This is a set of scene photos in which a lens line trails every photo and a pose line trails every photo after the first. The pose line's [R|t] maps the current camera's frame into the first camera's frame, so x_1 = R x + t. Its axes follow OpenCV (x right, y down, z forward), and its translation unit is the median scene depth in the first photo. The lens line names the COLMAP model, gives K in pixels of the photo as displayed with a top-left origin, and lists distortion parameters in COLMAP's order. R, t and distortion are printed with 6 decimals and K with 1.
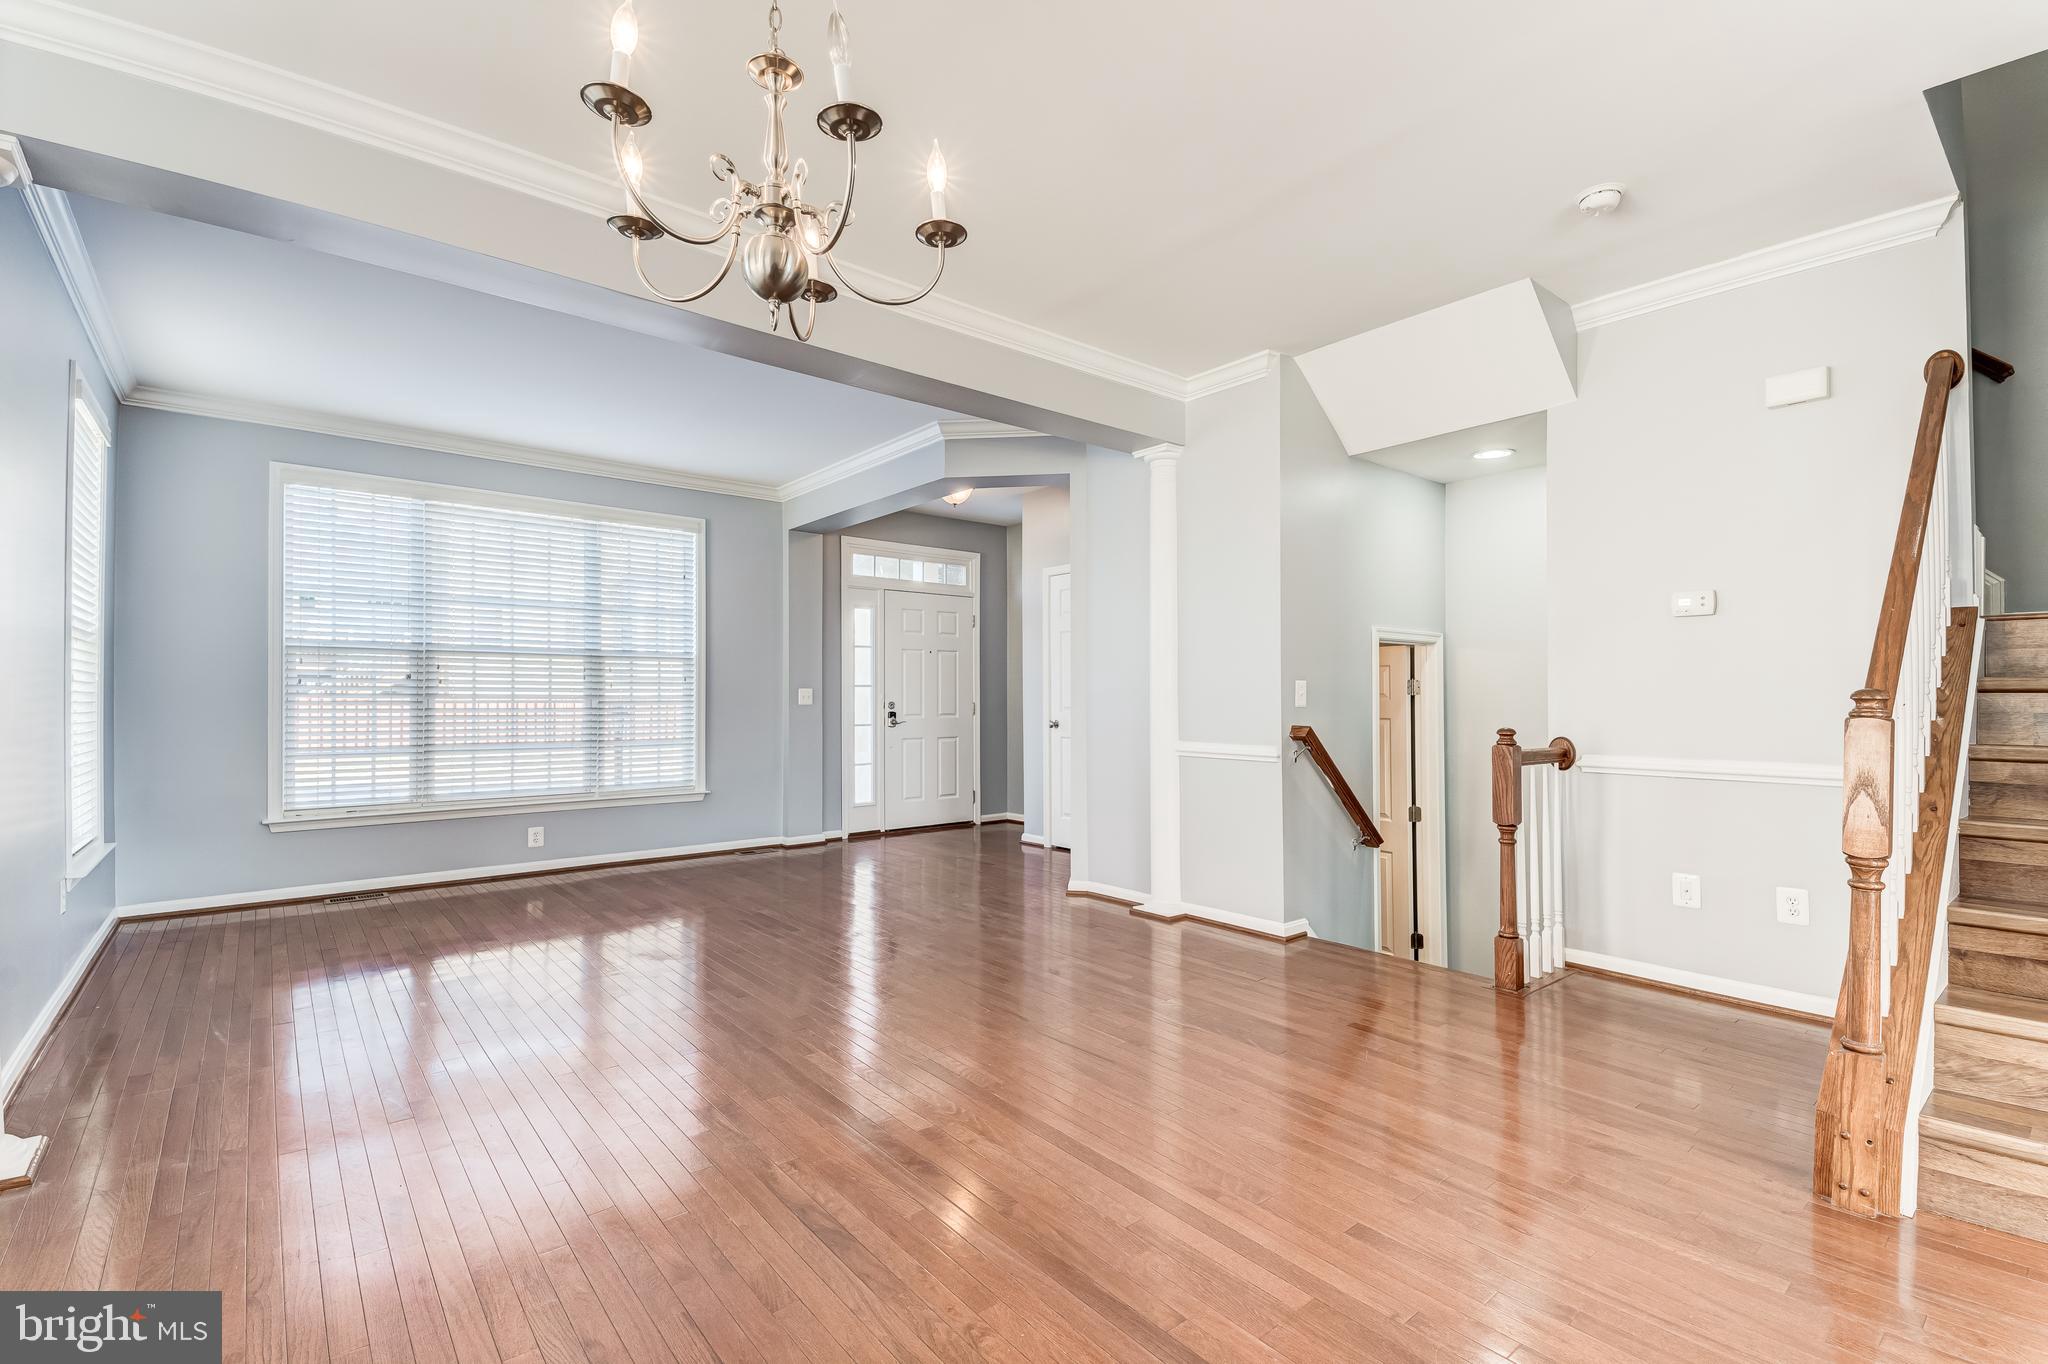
lens RADIAL K [[891.1, 0, 1024.0], [0, 891.1, 682.0], [0, 0, 1]] dist [0.002814, -0.008909]
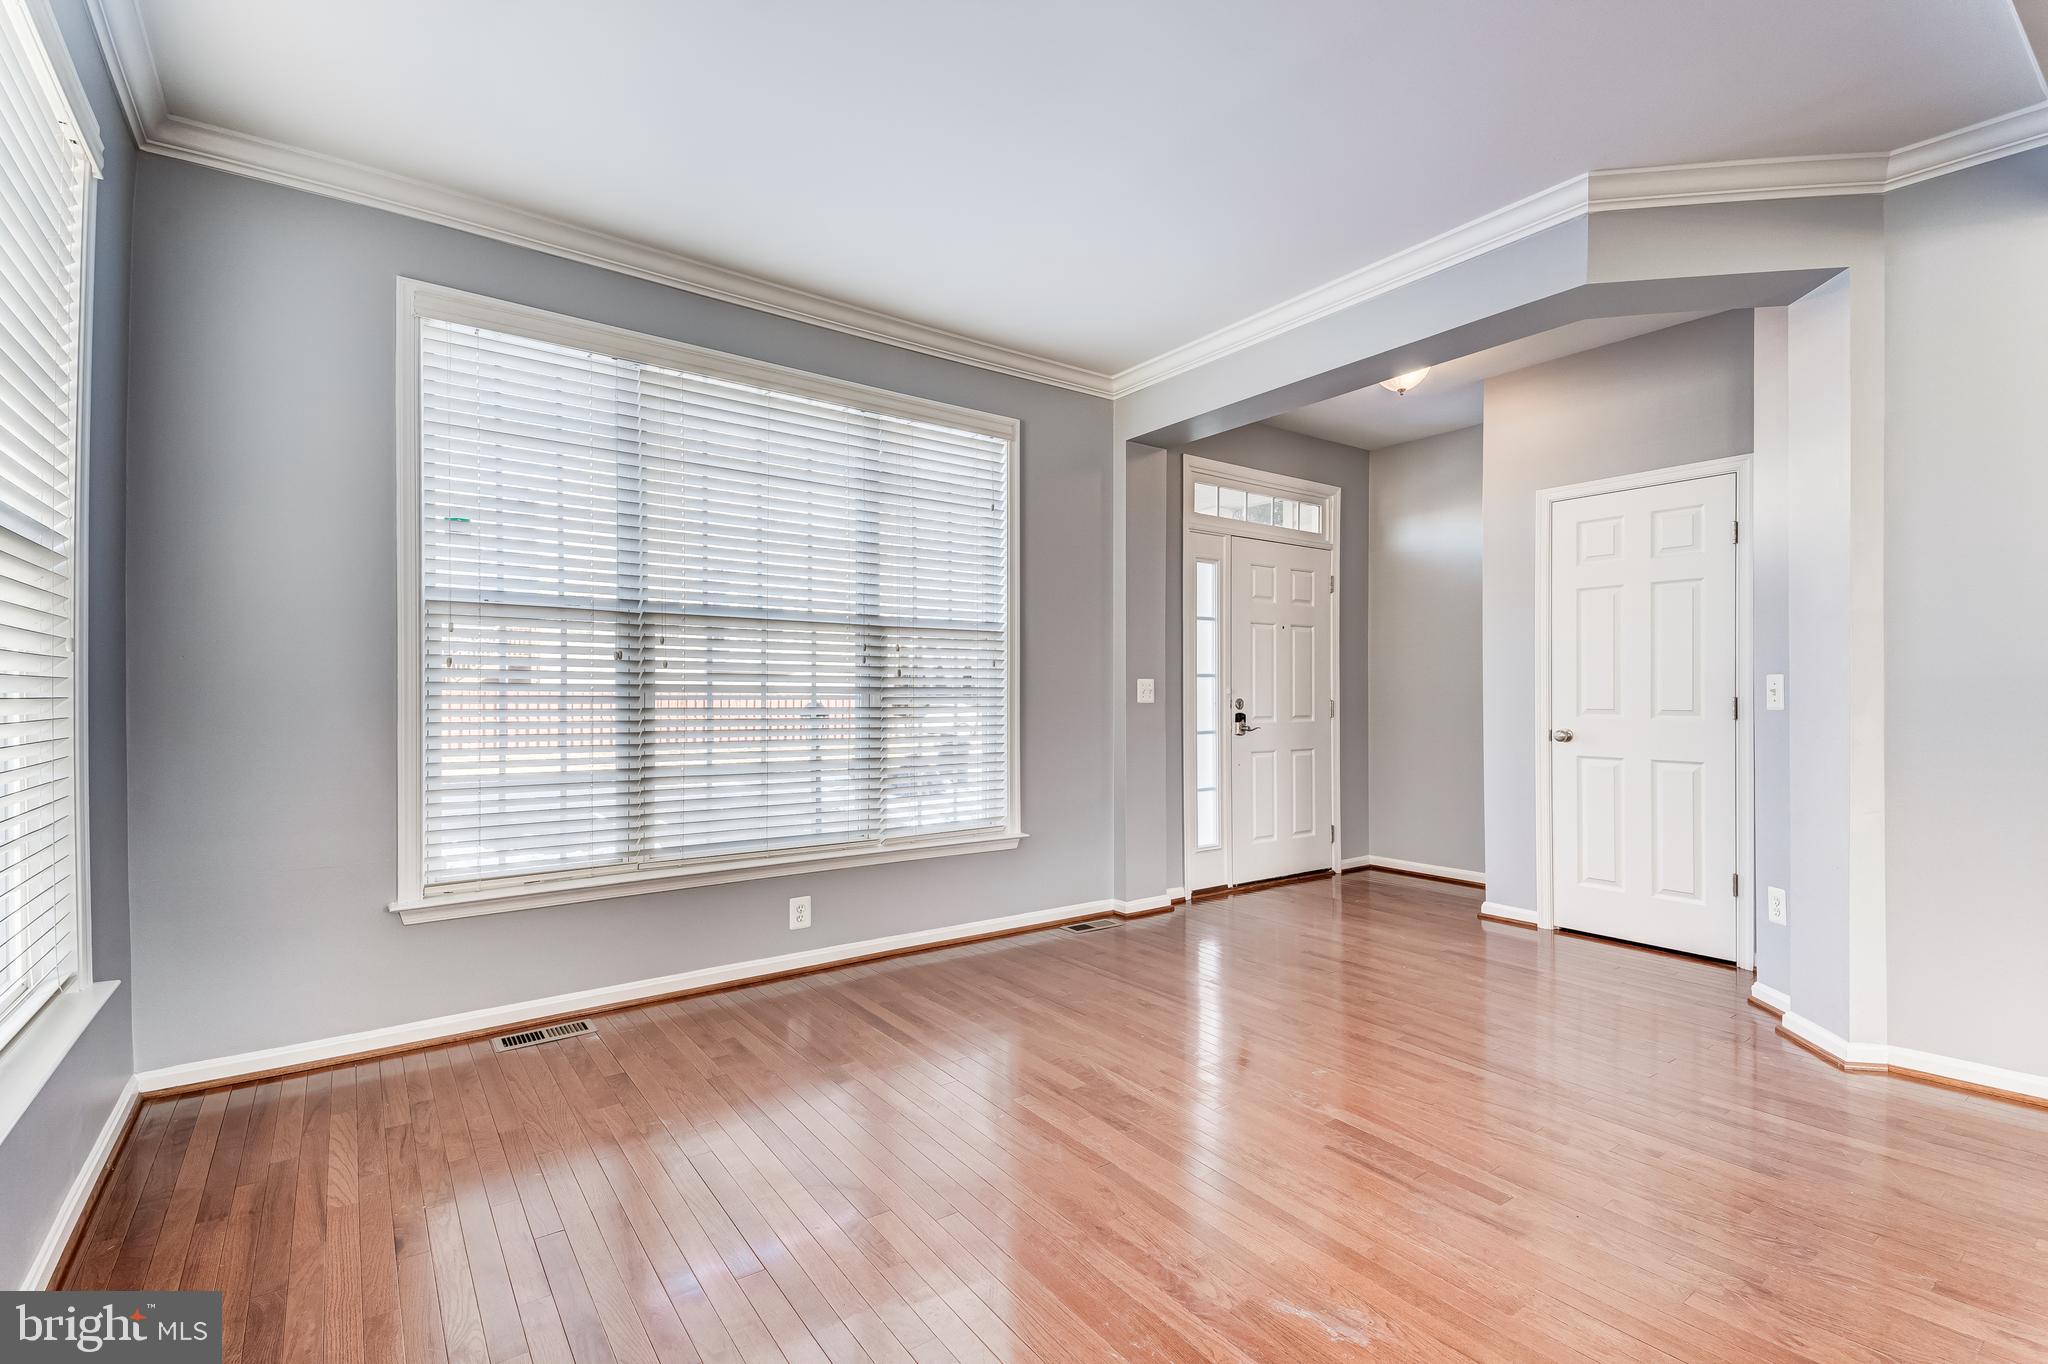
lens RADIAL K [[900.3, 0, 1025.7], [0, 900.3, 686.4], [0, 0, 1]] dist [0.038272, -0.025293]
pose [[0.997676, 0.003243, -0.068053, -0.287809], [-0.002473, 0.999932, 0.011390, 0.005329], [0.068085, -0.011195, 0.997617, 0.312425]]
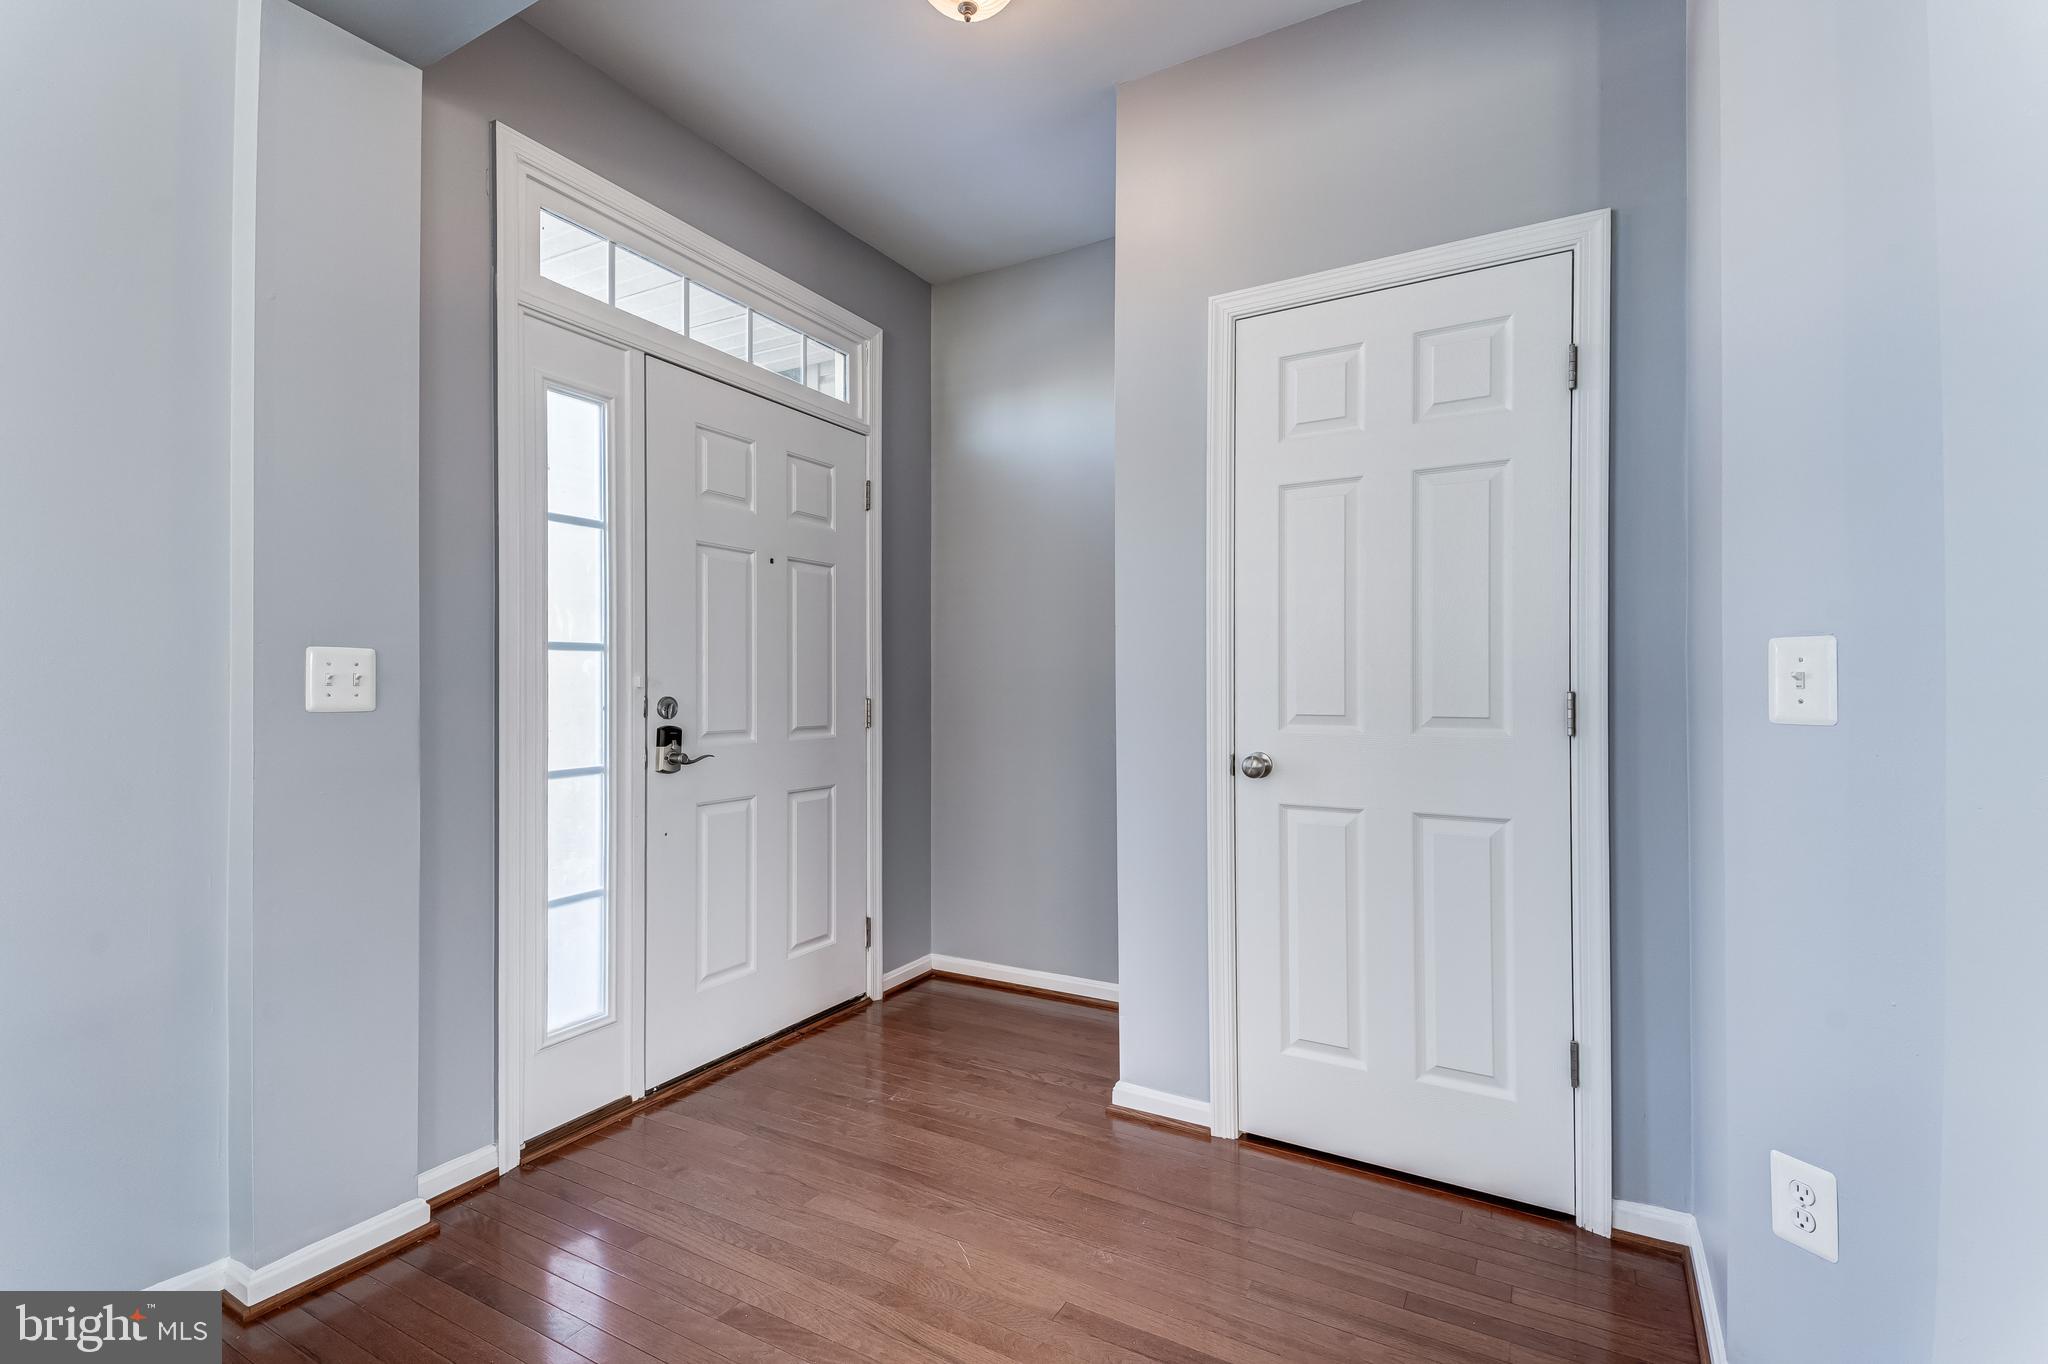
lens RADIAL K [[900.3, 0, 1025.7], [0, 900.3, 686.4], [0, 0, 1]] dist [0.038272, -0.025293]
pose [[0.935630, 0.003033, 0.352970, -0.154083], [-0.008881, 0.999849, 0.014950, 0.012765], [-0.352871, -0.017122, 0.935515, 0.685893]]
